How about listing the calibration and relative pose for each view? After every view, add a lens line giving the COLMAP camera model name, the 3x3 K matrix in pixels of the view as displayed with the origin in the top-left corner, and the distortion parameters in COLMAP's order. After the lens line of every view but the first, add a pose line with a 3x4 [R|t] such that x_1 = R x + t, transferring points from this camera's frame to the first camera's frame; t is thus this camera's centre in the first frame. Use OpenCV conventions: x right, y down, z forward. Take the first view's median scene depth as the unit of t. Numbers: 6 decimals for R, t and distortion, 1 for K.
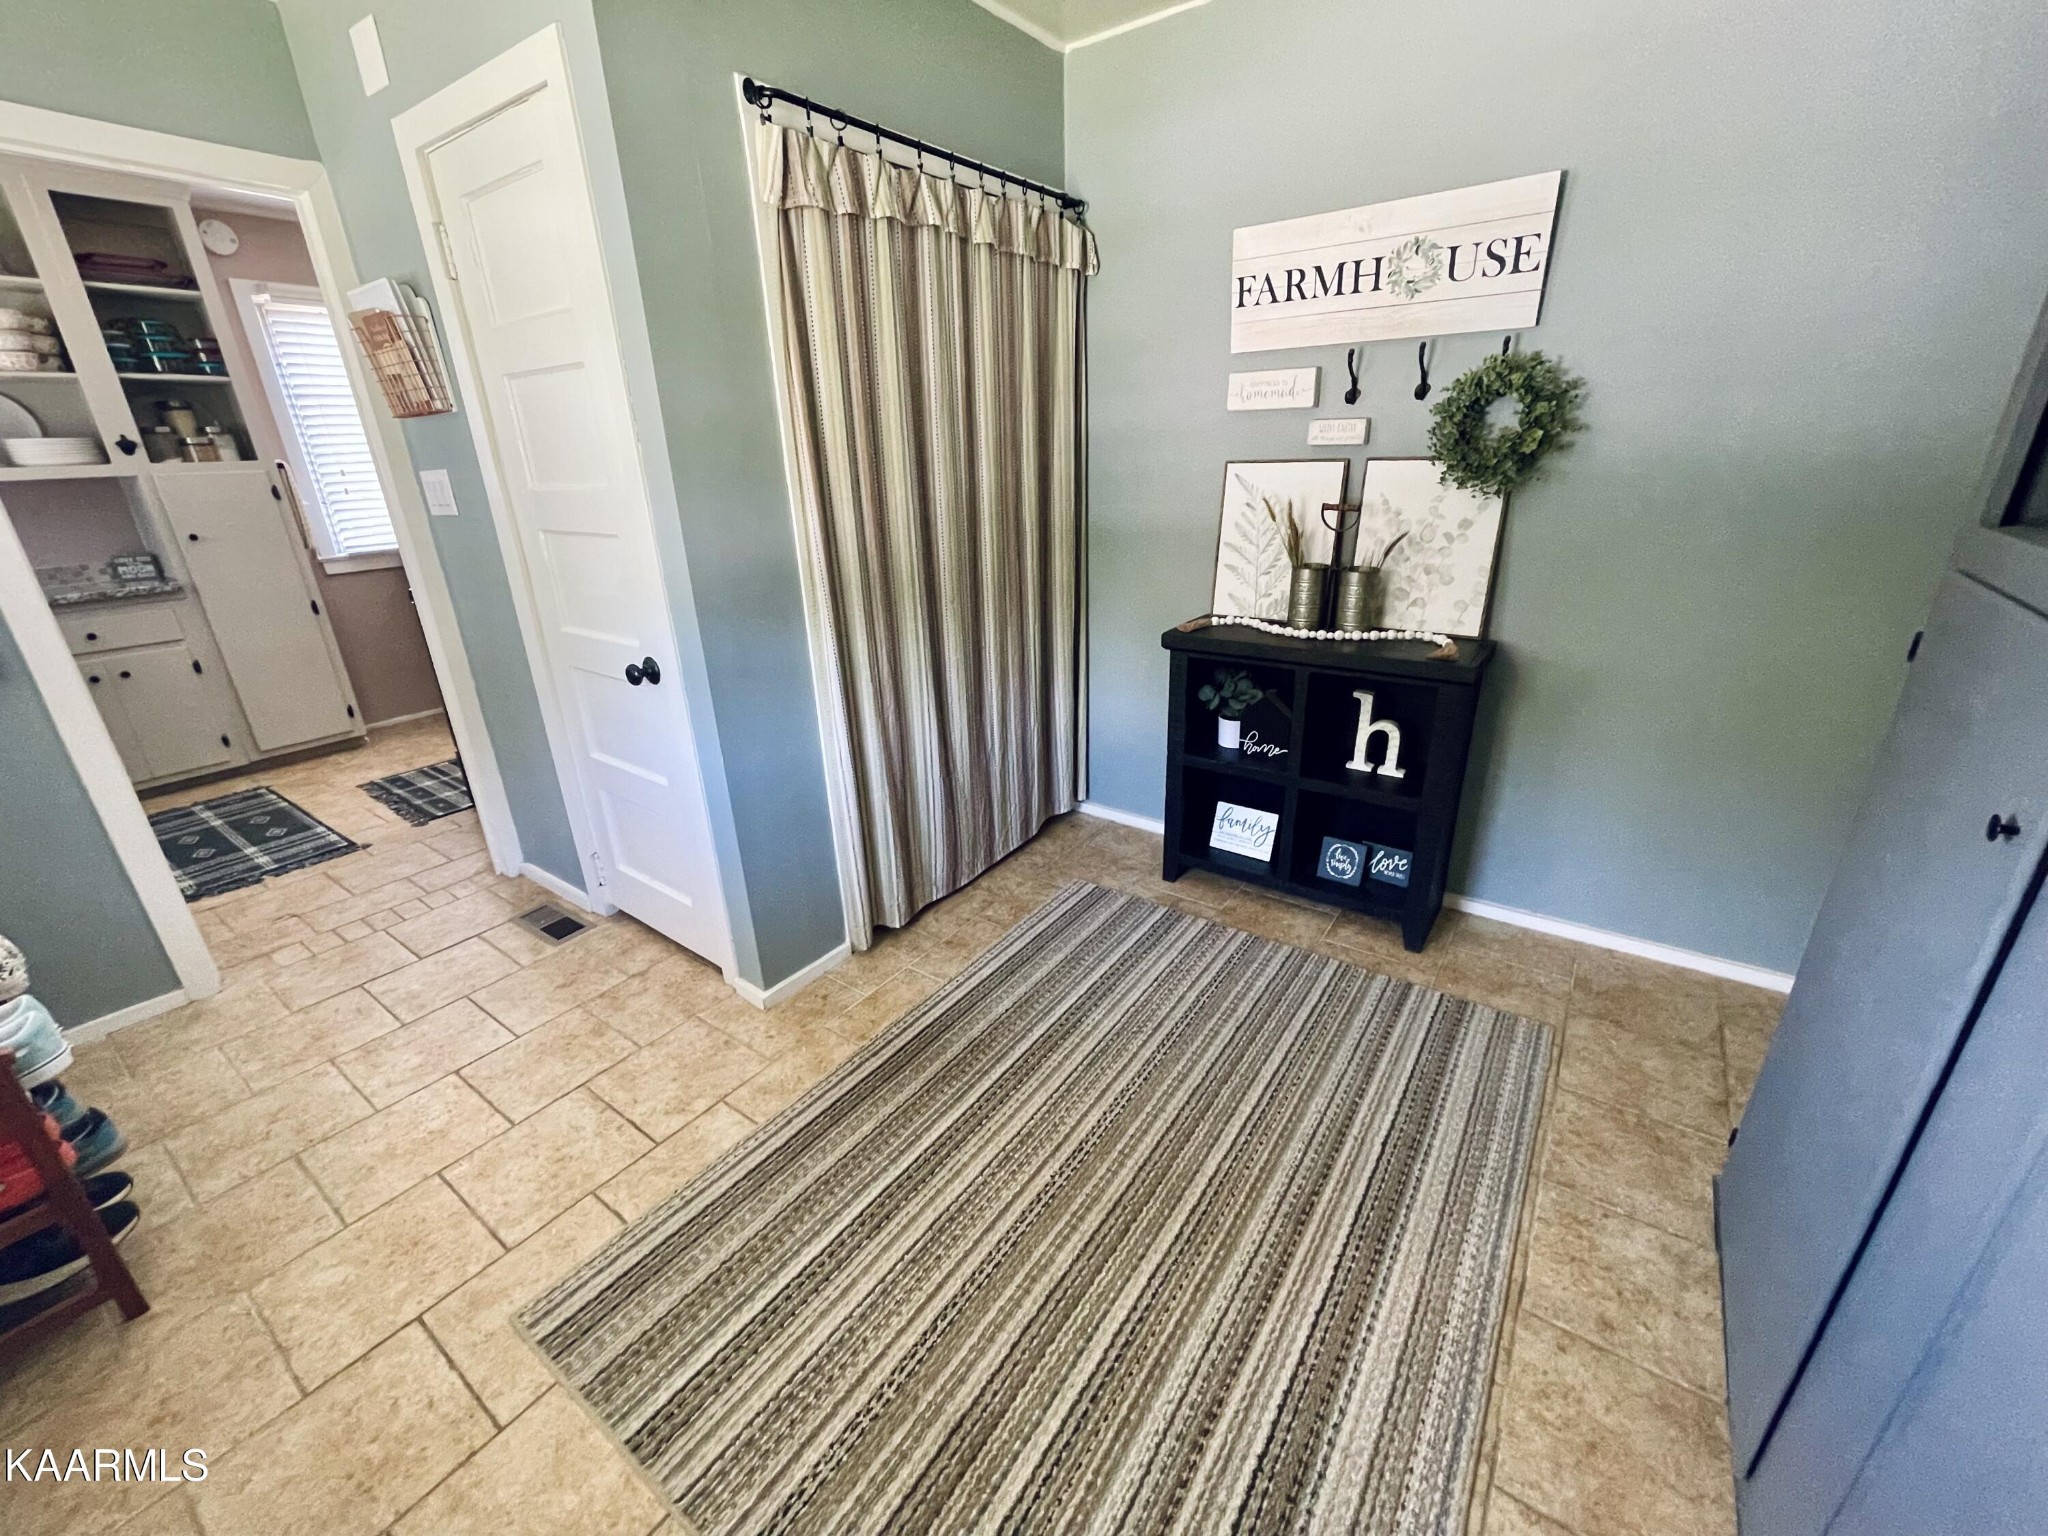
lens RADIAL K [[828.2, 0, 1017.3], [0, 828.2, 778.3], [0, 0, 1]] dist [0.027068, -0.009514]
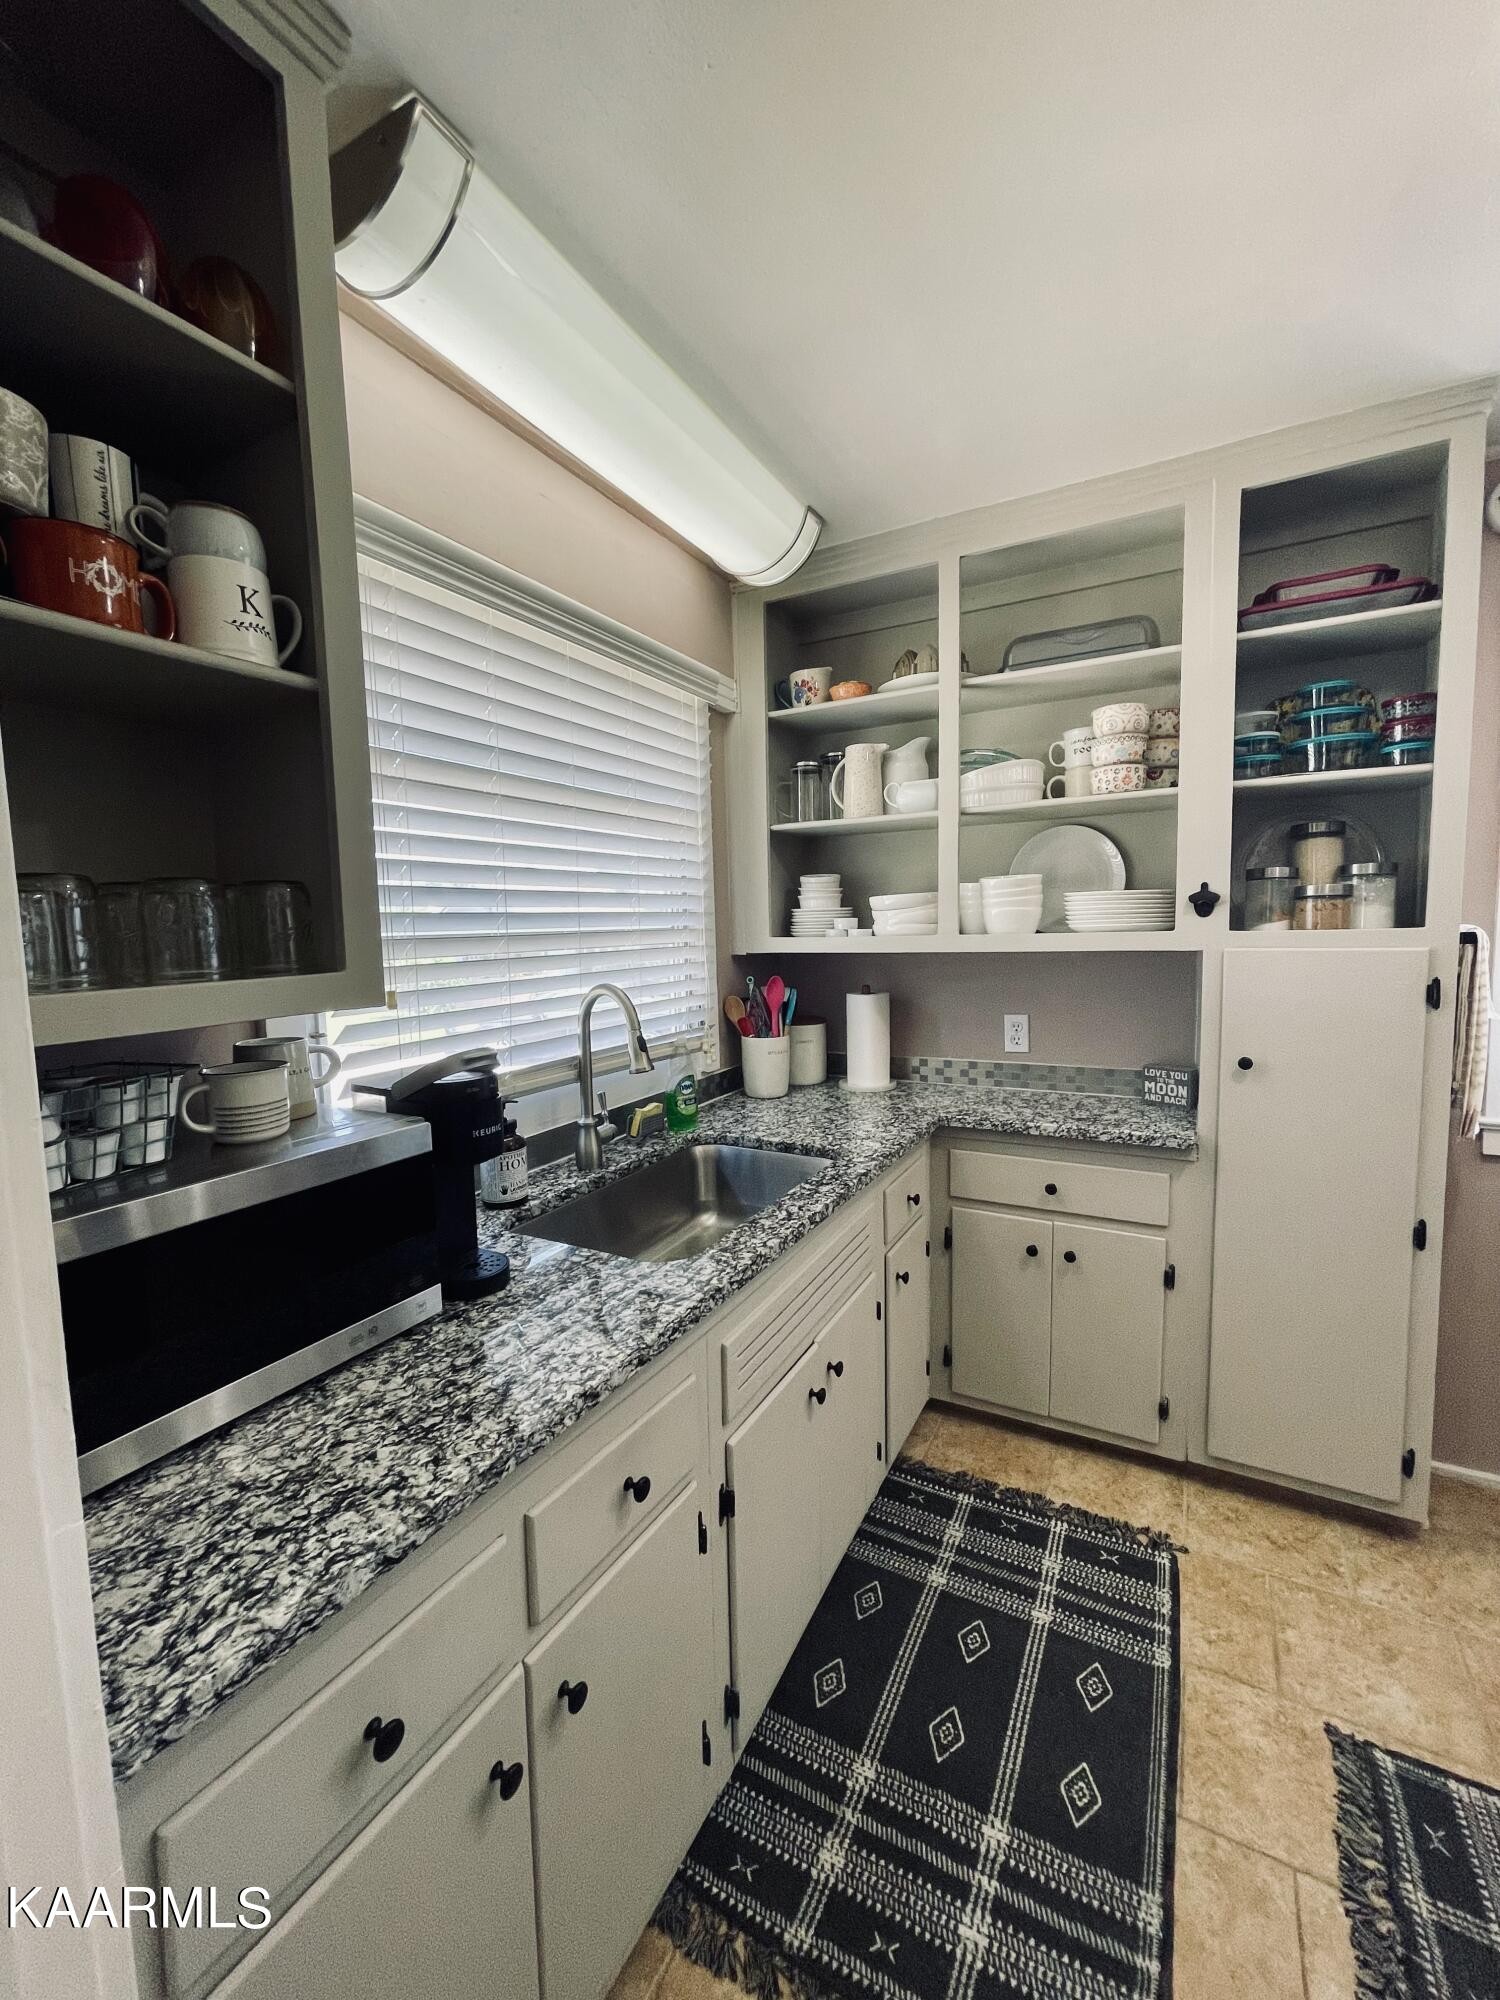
lens RADIAL K [[798.5, 0, 754.2], [0, 798.5, 996.7], [0, 0, 1]] dist [-0.012715, 0.001456]
pose [[0.133346, 0.109558, -0.984995, -0.536165], [-0.350335, 0.934915, 0.056561, -0.245667], [0.927084, 0.337536, 0.163050, 0.622350]]
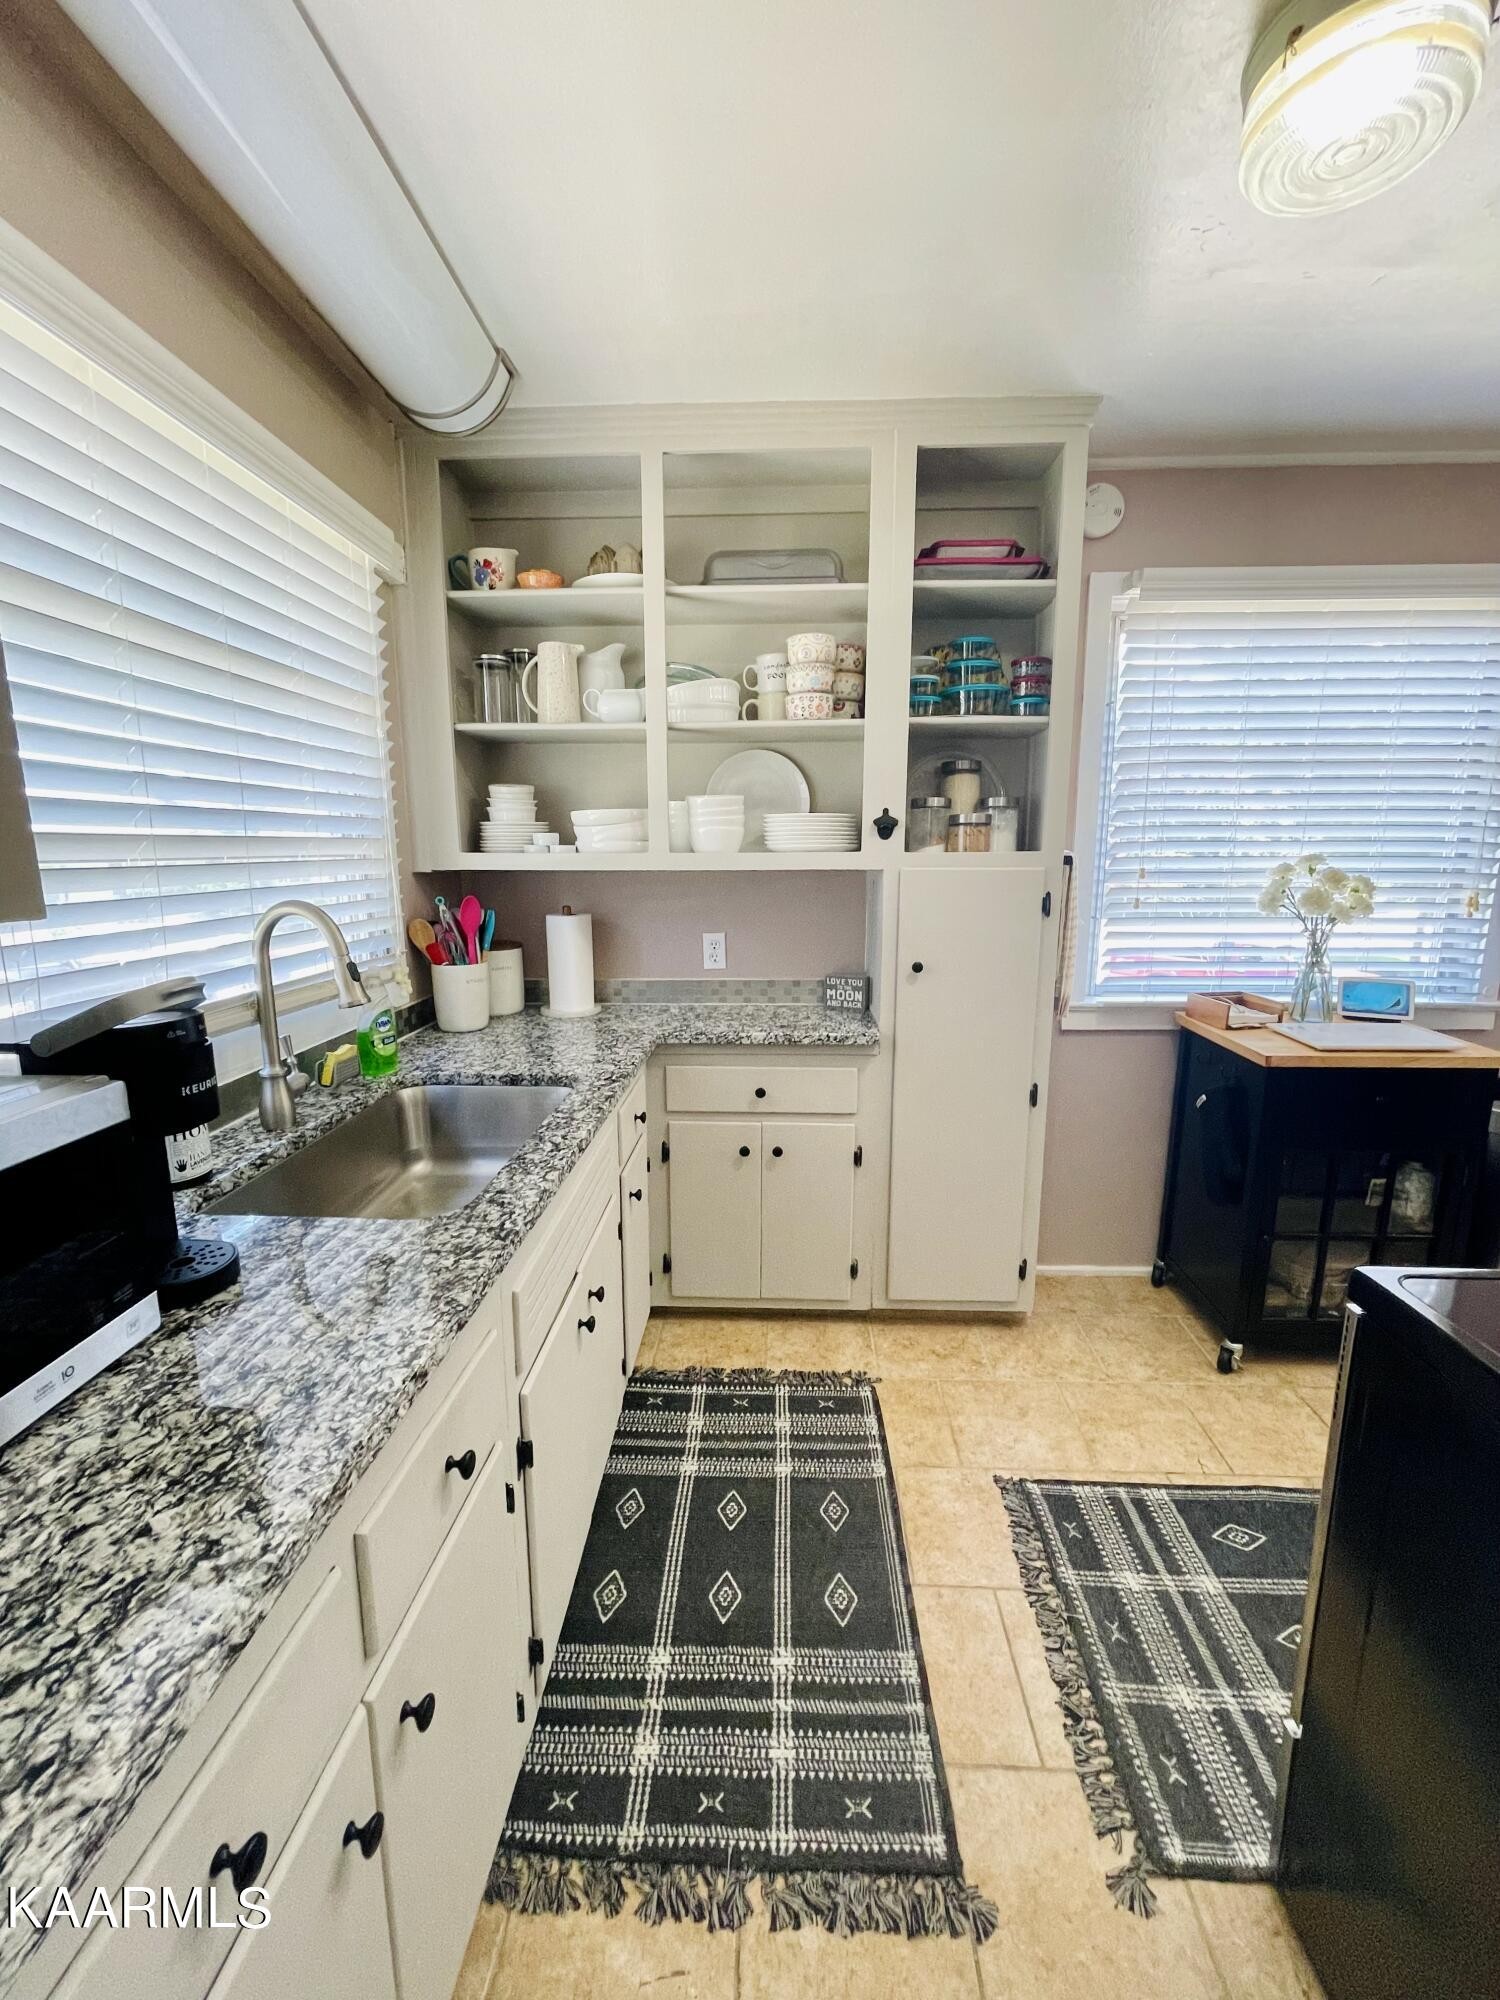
lens RADIAL K [[798.5, 0, 754.2], [0, 798.5, 996.7], [0, 0, 1]] dist [-0.012715, 0.001456]
pose [[0.558745, 0.171848, -0.811339, -0.571260], [-0.318783, 0.947641, -0.018818, -0.217016], [0.765624, 0.269156, 0.584272, 0.577696]]
